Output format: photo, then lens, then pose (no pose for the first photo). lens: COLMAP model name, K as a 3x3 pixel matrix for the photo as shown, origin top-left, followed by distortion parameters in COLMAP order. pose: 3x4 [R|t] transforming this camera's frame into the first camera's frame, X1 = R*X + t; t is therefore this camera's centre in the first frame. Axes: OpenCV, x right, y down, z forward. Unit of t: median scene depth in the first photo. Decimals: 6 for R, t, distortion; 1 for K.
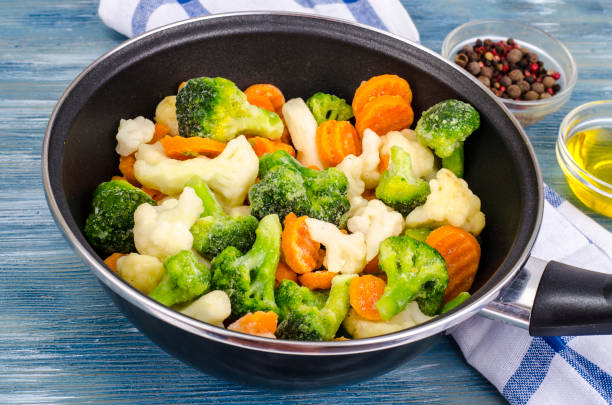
lens RADIAL K [[1471.9, 0, 306.0], [0, 1471.9, 202.5], [0, 0, 1]] dist [-0.098325, -0.388261]
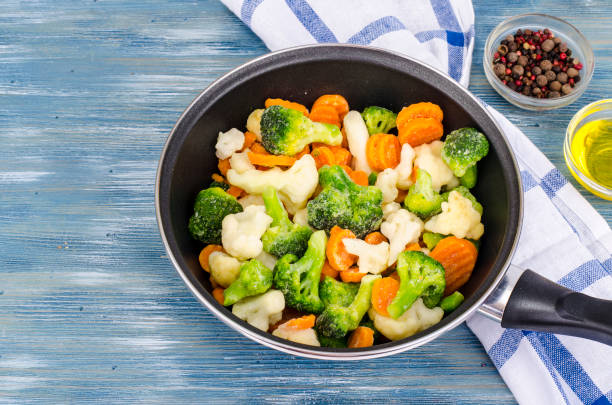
lens RADIAL K [[1471.9, 0, 306.0], [0, 1471.9, 202.5], [0, 0, 1]] dist [-0.098325, -0.388261]
pose [[0.989482, 0.061331, -0.131008, 0.135963], [-0.023684, 0.962136, 0.271540, -0.372450], [0.142701, -0.265582, 0.953469, -0.294520]]
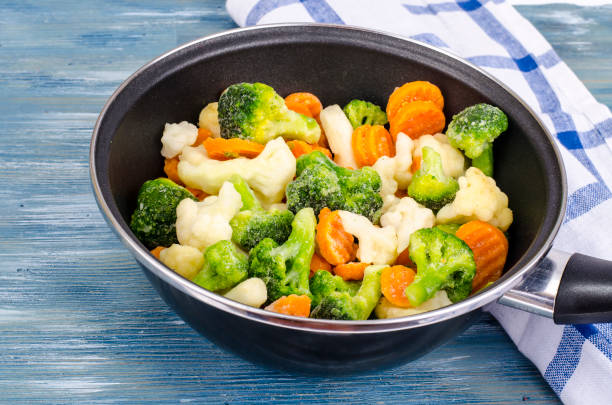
lens RADIAL K [[1471.9, 0, 306.0], [0, 1471.9, 202.5], [0, 0, 1]] dist [-0.098325, -0.388261]
pose [[0.999055, -0.003594, -0.043309, 0.020592], [0.001666, 0.999009, -0.044472, 0.048429], [0.043426, 0.044358, 0.998071, -0.047575]]
